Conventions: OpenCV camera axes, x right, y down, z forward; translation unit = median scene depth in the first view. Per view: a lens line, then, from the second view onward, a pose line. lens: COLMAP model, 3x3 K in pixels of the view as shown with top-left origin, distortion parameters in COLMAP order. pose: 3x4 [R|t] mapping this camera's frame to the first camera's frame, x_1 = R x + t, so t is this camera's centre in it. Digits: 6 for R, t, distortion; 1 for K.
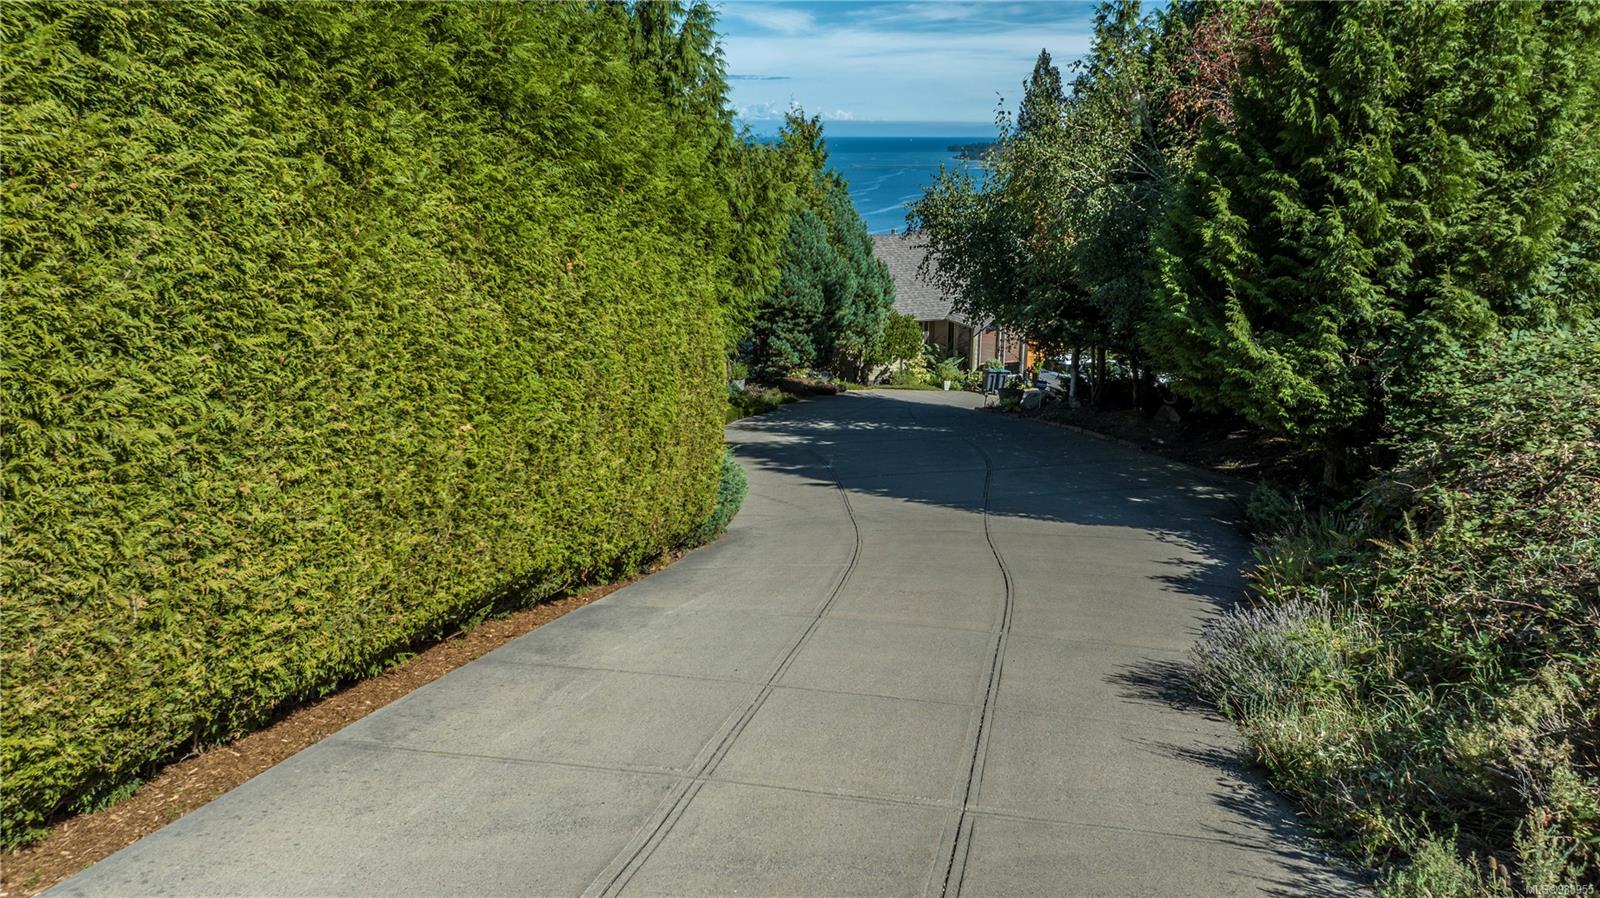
lens RADIAL K [[1125.8, 0, 787.5], [0, 1125.8, 453.6], [0, 0, 1]] dist [-0.034010, 0.033051]
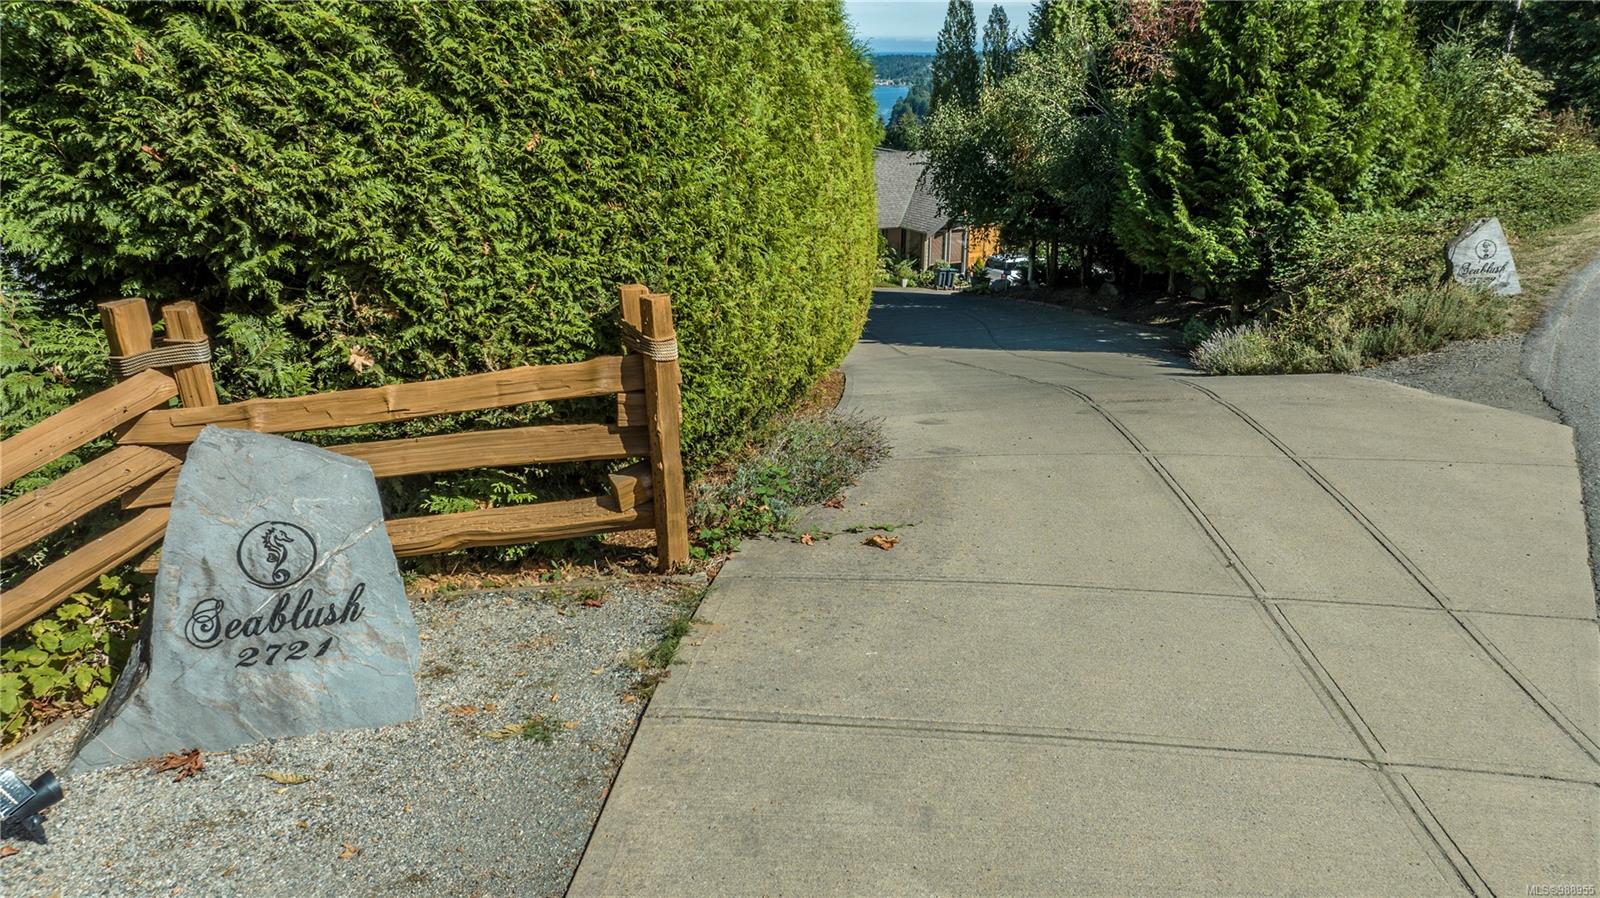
lens RADIAL K [[1125.8, 0, 801.8], [0, 1125.8, 447.8], [0, 0, 1]] dist [-0.034010, 0.033051]
pose [[0.993067, -0.035780, 0.111974, -0.313256], [0.028610, 0.997476, 0.064991, 0.097008], [-0.114017, -0.061337, 0.991584, -0.512201]]
